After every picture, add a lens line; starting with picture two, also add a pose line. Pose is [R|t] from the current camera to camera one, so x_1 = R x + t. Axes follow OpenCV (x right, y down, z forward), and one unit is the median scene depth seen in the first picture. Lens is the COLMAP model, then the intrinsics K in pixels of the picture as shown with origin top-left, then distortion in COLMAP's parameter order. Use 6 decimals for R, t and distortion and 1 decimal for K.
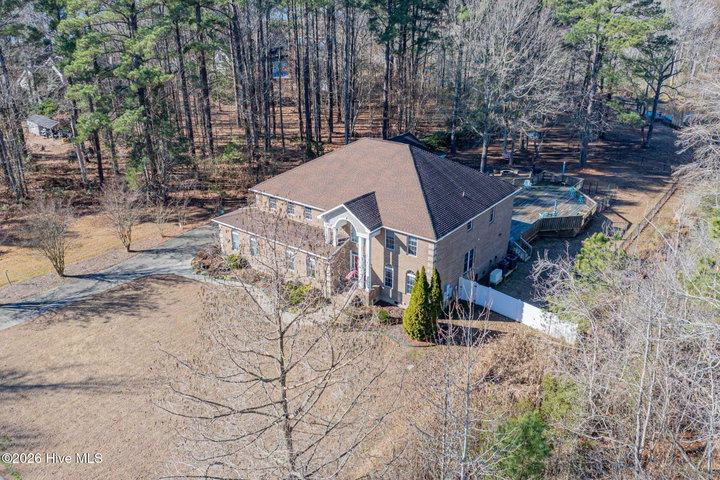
lens RADIAL K [[602.6, 0, 360.0], [0, 602.6, 240.0], [0, 0, 1]] dist [-0.018177, -0.002571]
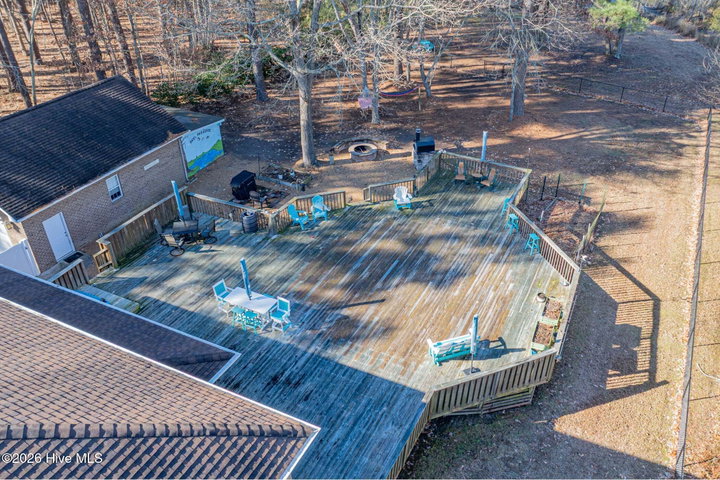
lens RADIAL K [[602.6, 0, 360.0], [0, 602.6, 240.0], [0, 0, 1]] dist [-0.018177, -0.002571]
pose [[0.986868, -0.093326, 0.131840, 0.179589], [0.068910, 0.981446, 0.178925, -0.130250], [-0.146092, -0.167491, 0.974989, 0.554954]]
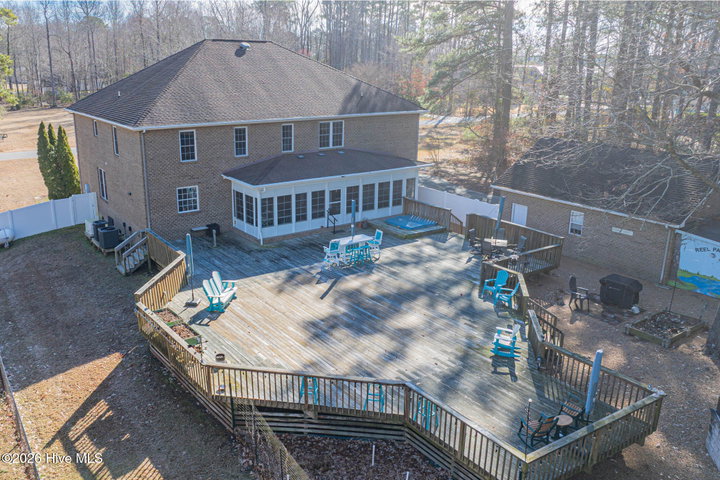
lens RADIAL K [[644.5, 0, 360.0], [0, 644.5, 240.0], [0, 0, 1]] dist [-0.003225, -0.006963]
pose [[-0.319642, 0.247105, -0.914750, 0.515435], [-0.369956, 0.856225, 0.360570, -0.196208], [0.872331, 0.453671, -0.182268, 0.909098]]
